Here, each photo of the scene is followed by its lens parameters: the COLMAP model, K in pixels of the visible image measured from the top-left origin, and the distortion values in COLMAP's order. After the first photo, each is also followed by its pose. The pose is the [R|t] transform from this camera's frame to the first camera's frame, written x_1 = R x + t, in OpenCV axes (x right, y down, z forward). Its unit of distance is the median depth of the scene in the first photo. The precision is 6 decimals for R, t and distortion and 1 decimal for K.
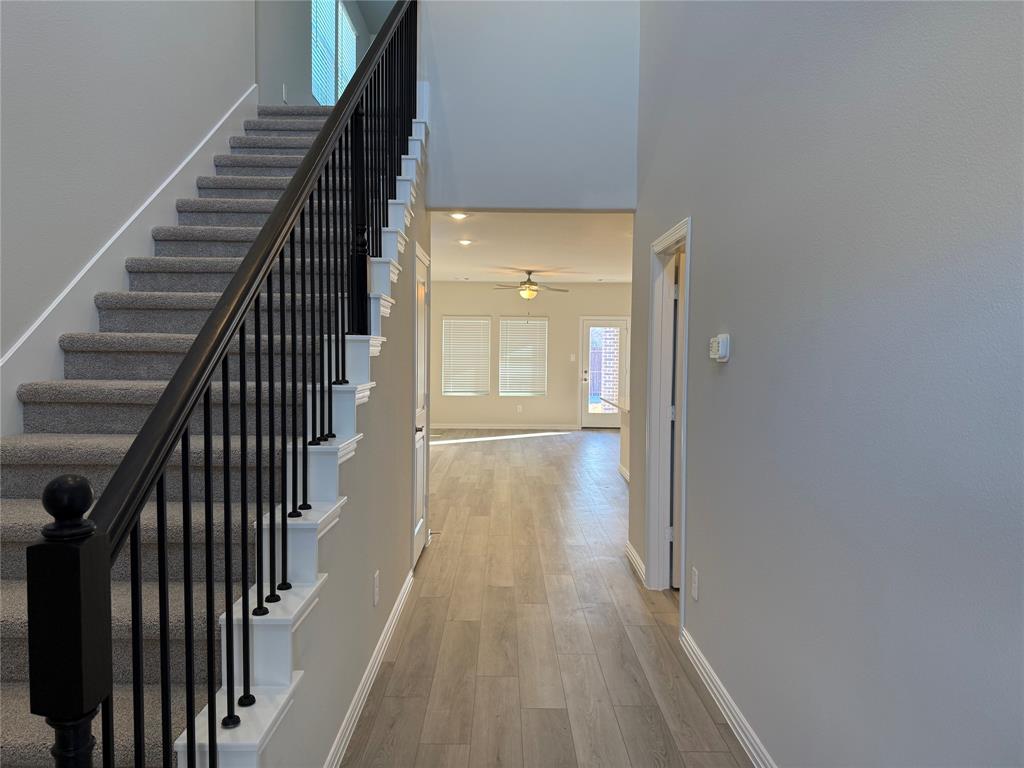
lens RADIAL K [[709.3, 0, 503.7], [0, 709.3, 384.8], [0, 0, 1]] dist [0.084264, -0.123086]
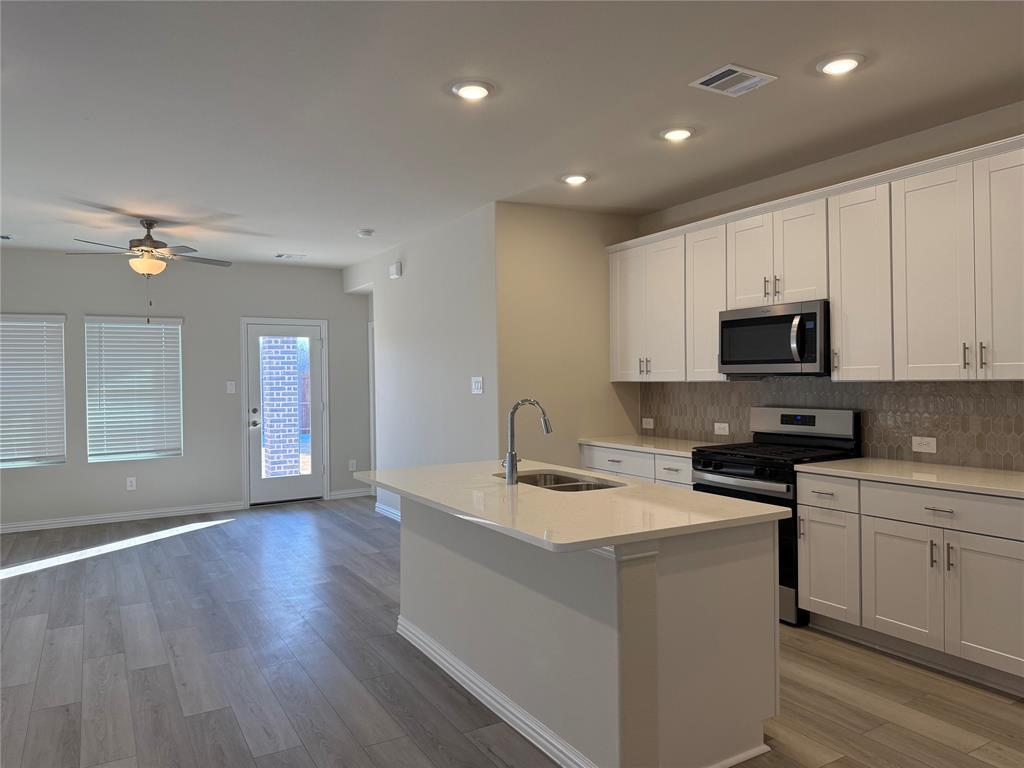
lens RADIAL K [[727.1, 0, 519.4], [0, 727.1, 380.5], [0, 0, 1]] dist [-0.006620, -0.005336]
pose [[0.860822, -0.026161, 0.508233, -0.002215], [0.047938, 0.998406, -0.029802, -0.014560], [-0.506643, 0.050018, 0.860704, 0.362668]]
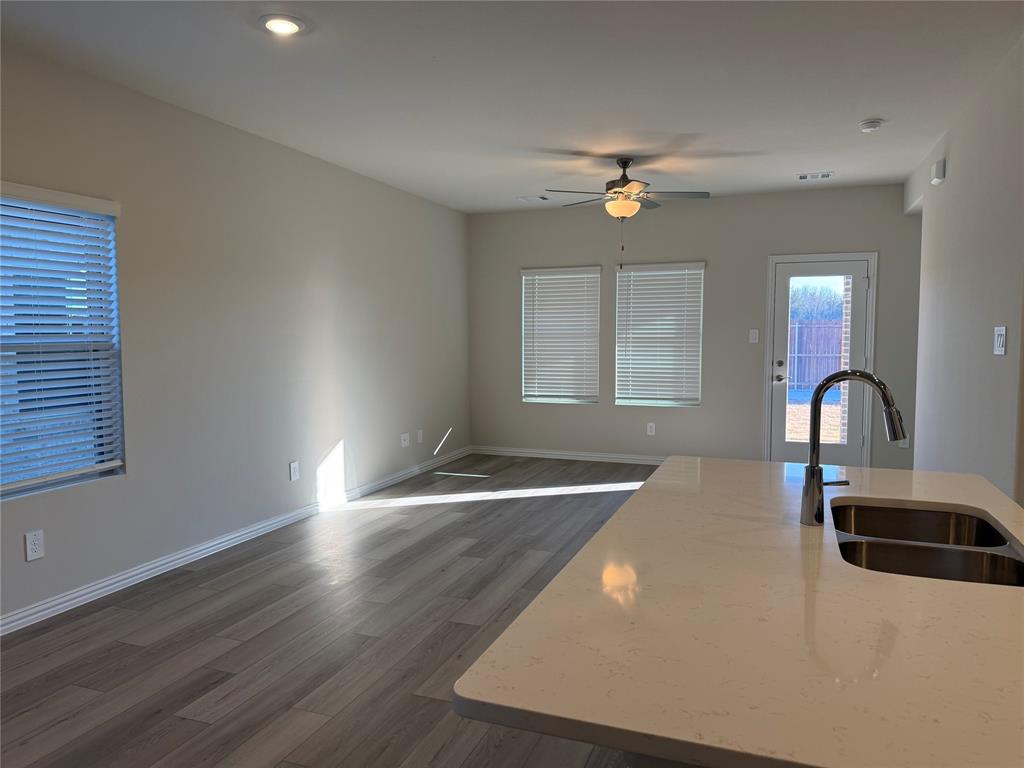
lens RADIAL K [[709.3, 0, 503.7], [0, 709.3, 384.8], [0, 0, 1]] dist [0.084264, -0.123086]
pose [[0.929197, 0.013978, -0.369321, 0.121999], [-0.004044, 0.999609, 0.027660, -0.016131], [0.369564, -0.024208, 0.928890, 0.437733]]
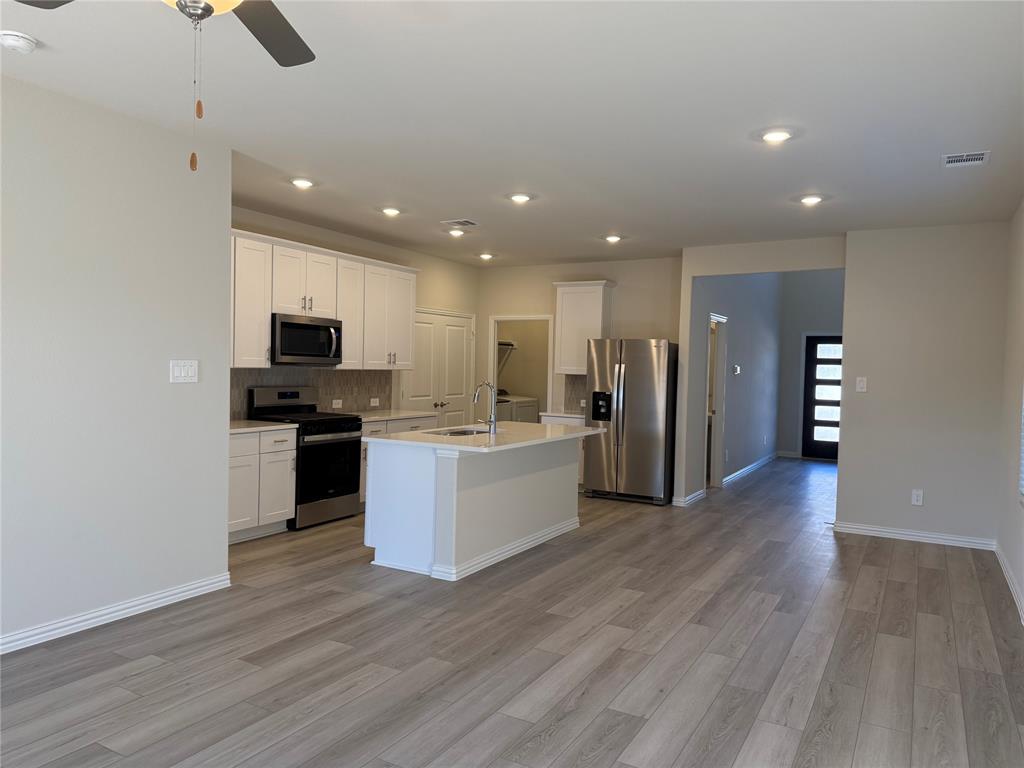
lens RADIAL K [[709.3, 0, 503.7], [0, 709.3, 384.8], [0, 0, 1]] dist [0.084264, -0.123086]
pose [[-0.862284, -0.046027, 0.504330, -0.090932], [-0.010888, 0.997316, 0.072403, -0.044734], [-0.506309, 0.056941, -0.860470, 0.950871]]
